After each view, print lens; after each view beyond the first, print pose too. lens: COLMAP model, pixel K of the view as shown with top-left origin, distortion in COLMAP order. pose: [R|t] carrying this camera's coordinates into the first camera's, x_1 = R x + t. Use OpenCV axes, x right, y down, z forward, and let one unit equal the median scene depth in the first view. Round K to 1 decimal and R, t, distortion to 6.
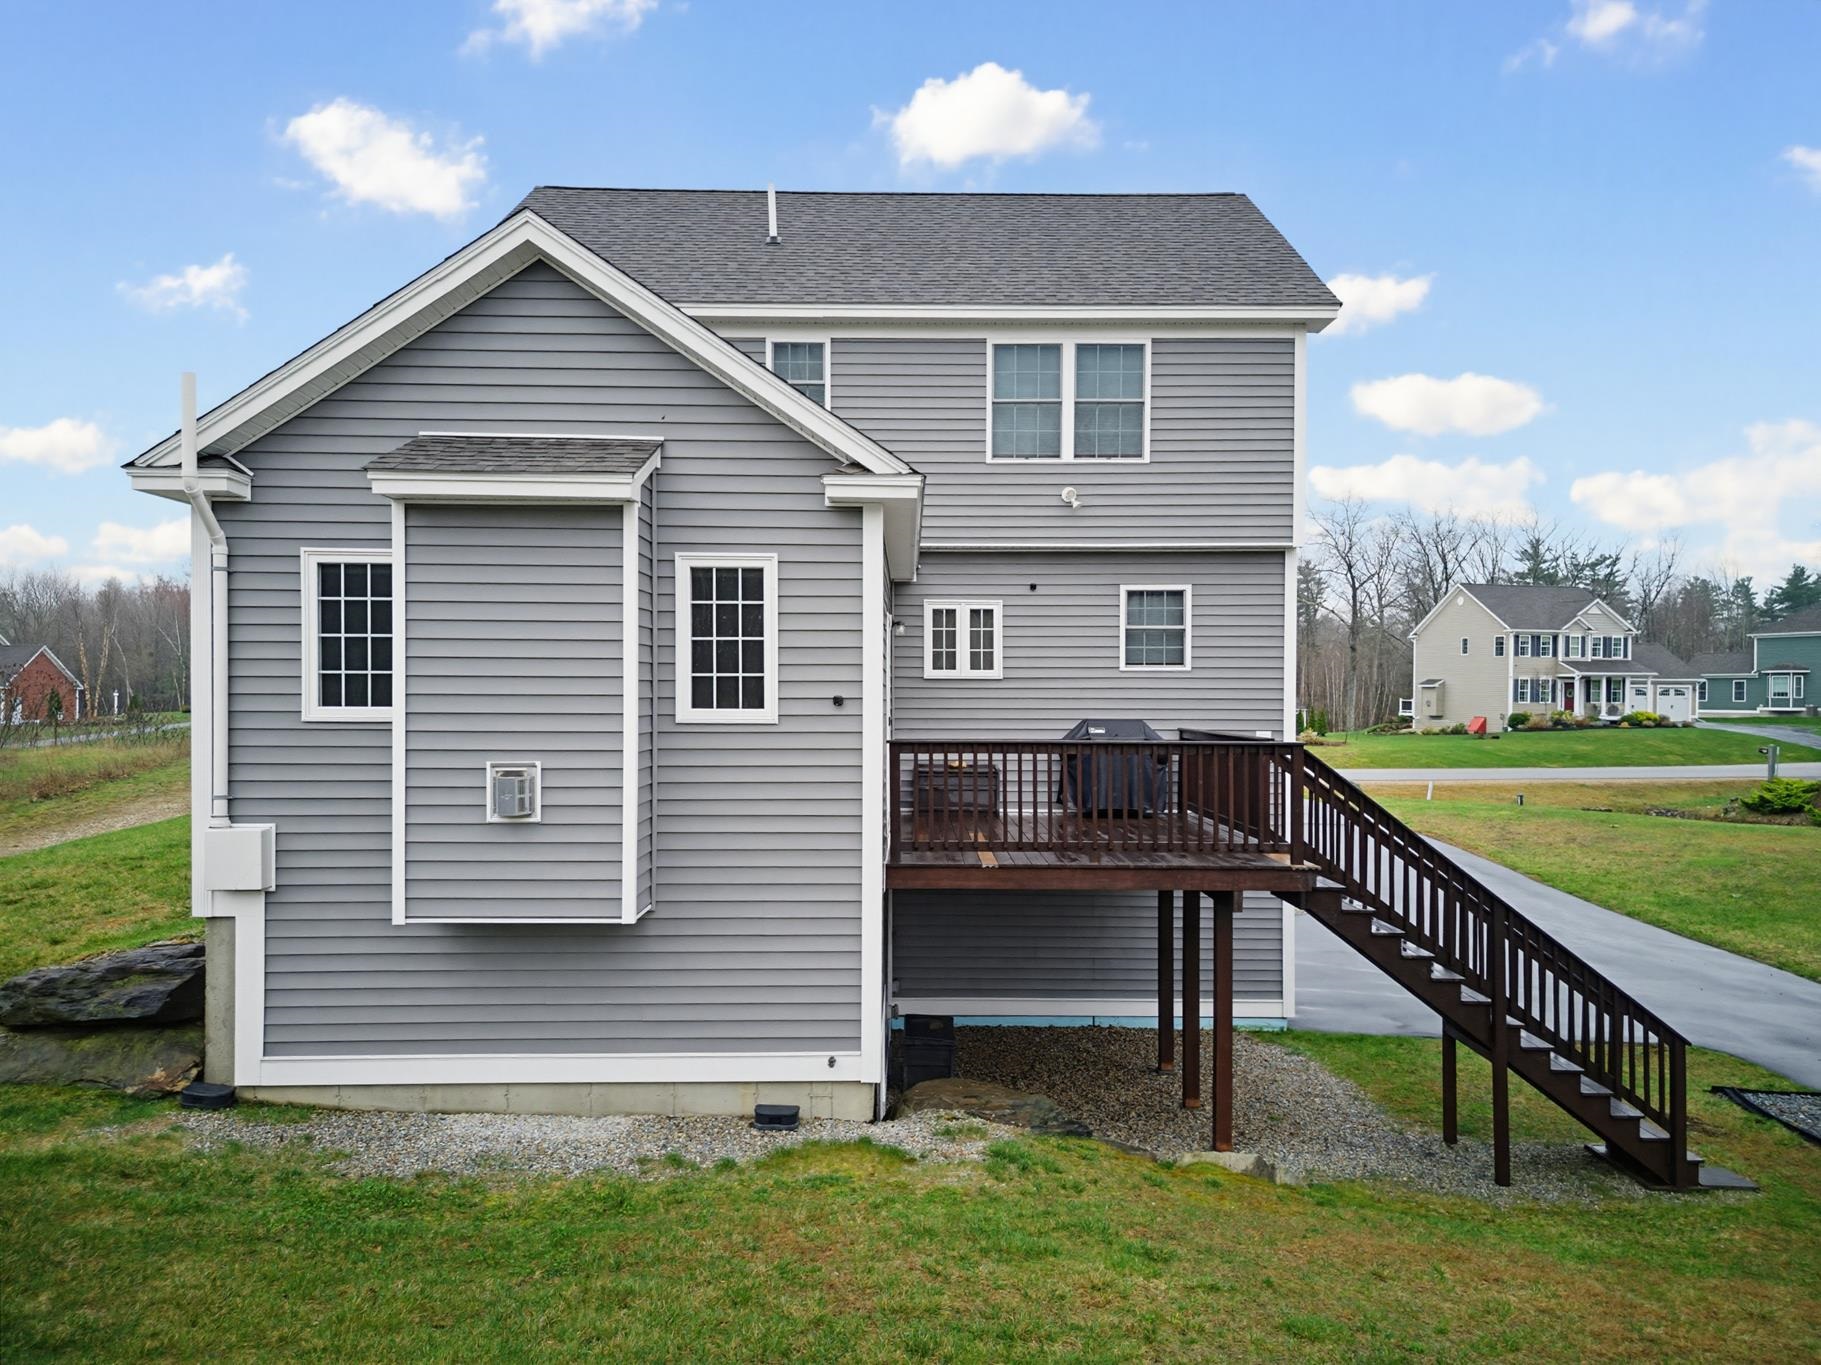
lens RADIAL K [[1301.7, 0, 924.1], [0, 1301.7, 720.9], [0, 0, 1]] dist [0.041583, -0.003336]
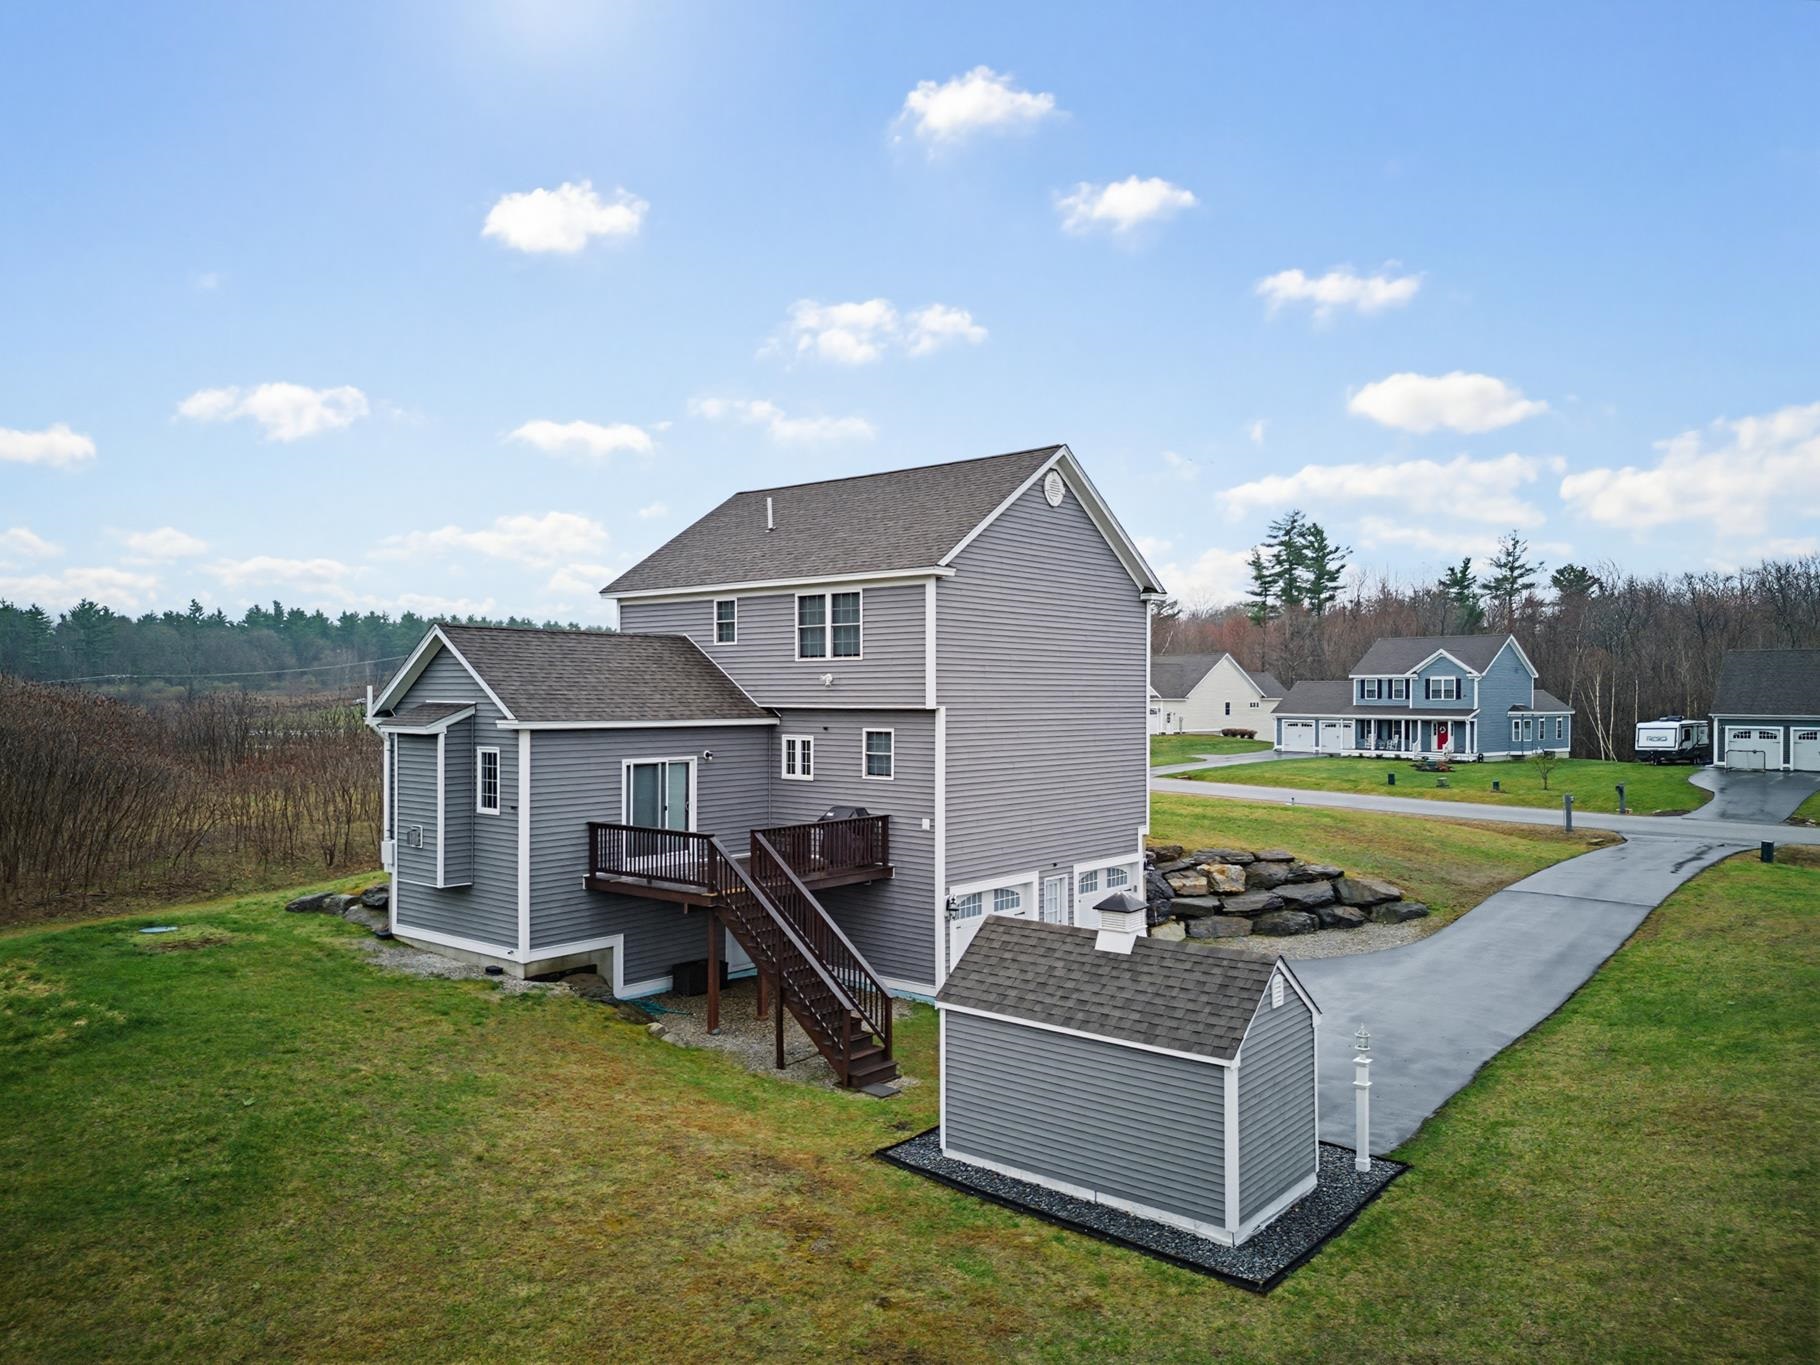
lens RADIAL K [[1286.6, 0, 919.6], [0, 1286.6, 692.8], [0, 0, 1]] dist [0.078032, -0.081300]
pose [[0.758618, -0.003657, -0.651525, 1.344856], [-0.012040, 0.999735, -0.019631, -0.122450], [0.651424, 0.022737, 0.758373, -0.238708]]
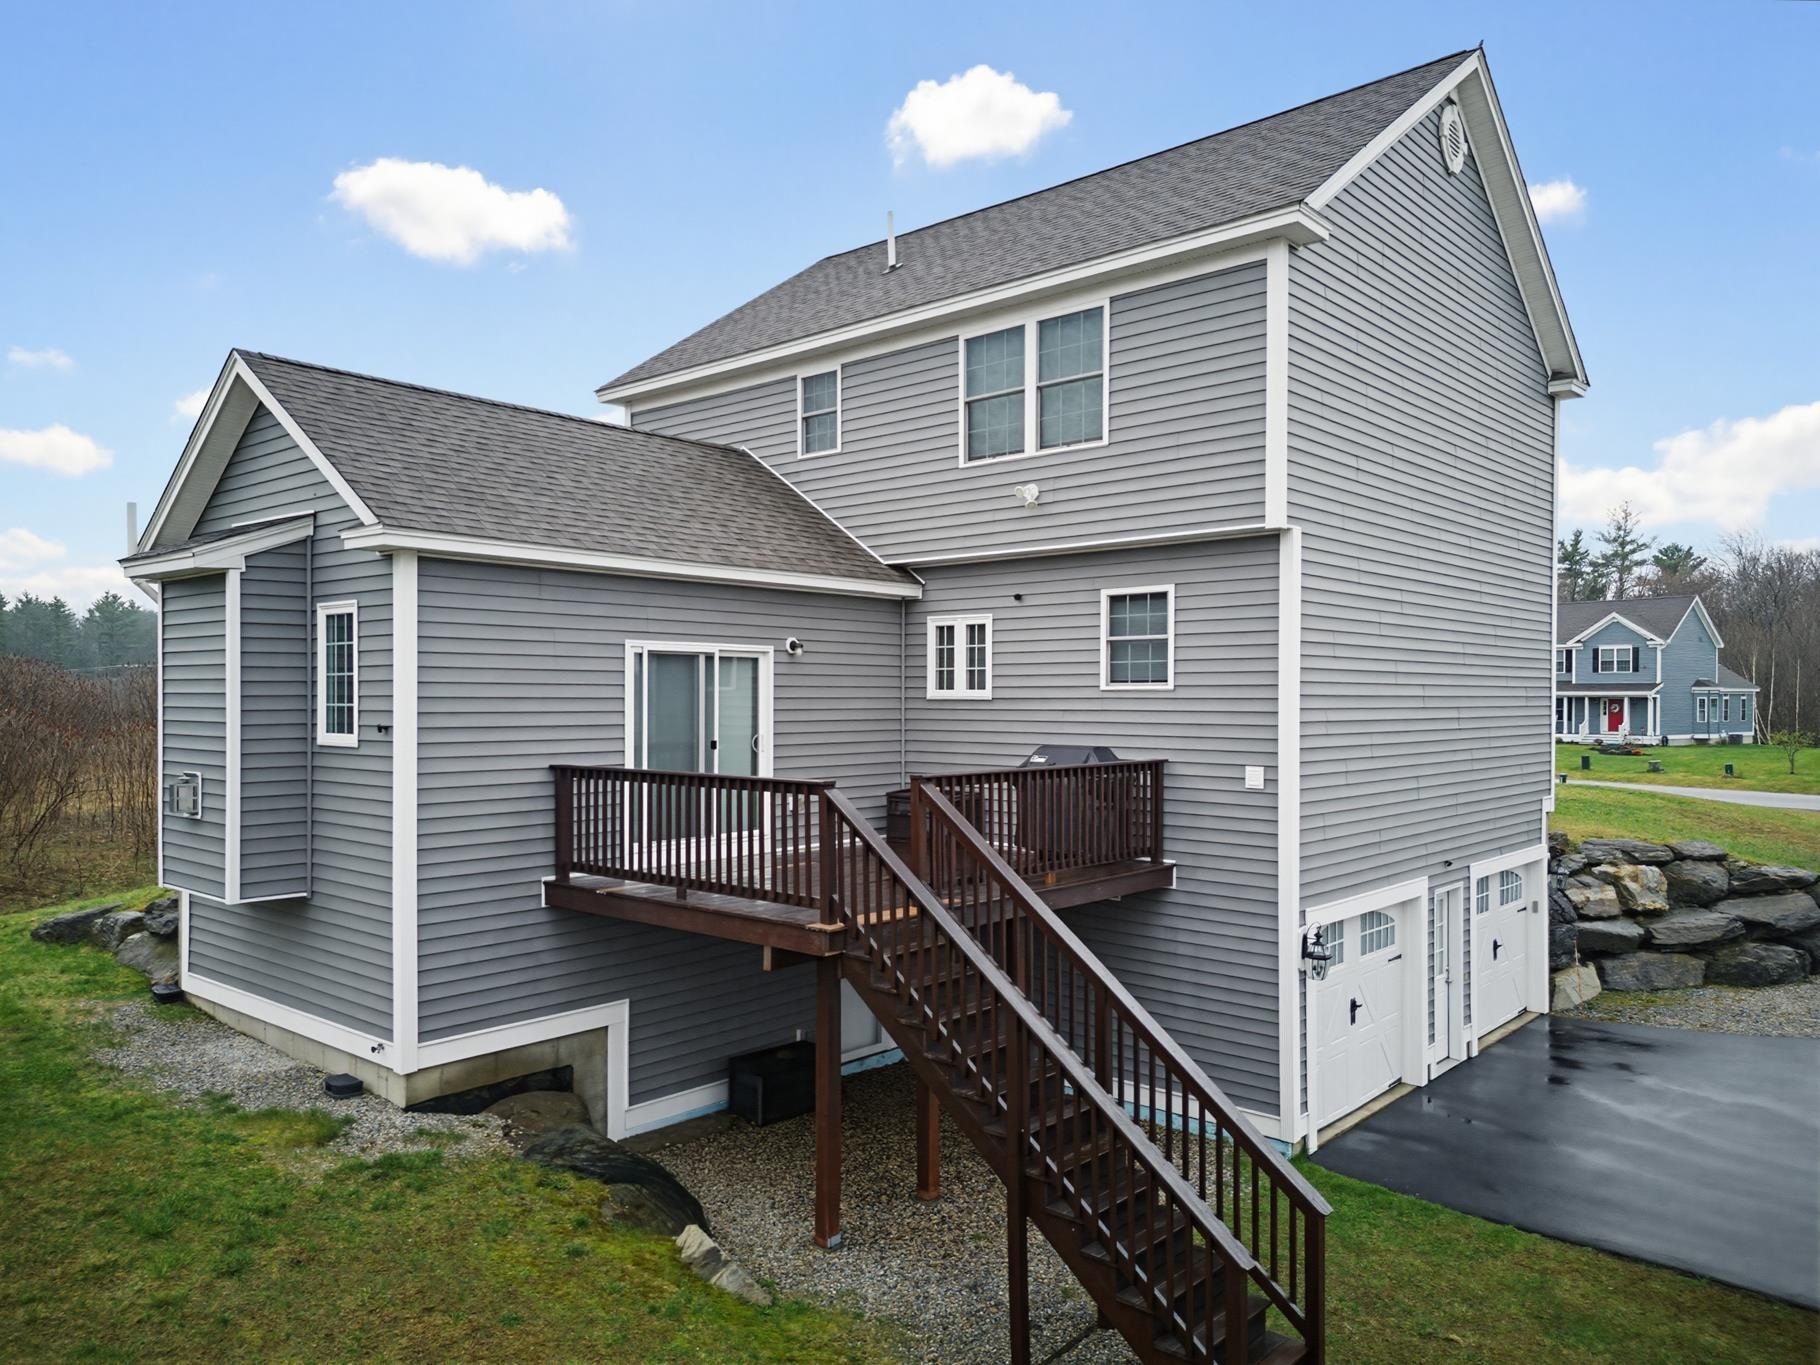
lens RADIAL K [[1289.2, 0, 914.5], [0, 1289.2, 709.1], [0, 0, 1]] dist [0.069626, -0.070086]
pose [[0.739899, 0.003763, -0.672707, 0.649134], [-0.012266, 0.999894, -0.007897, -0.017932], [0.672606, 0.014094, 0.739867, 0.298615]]
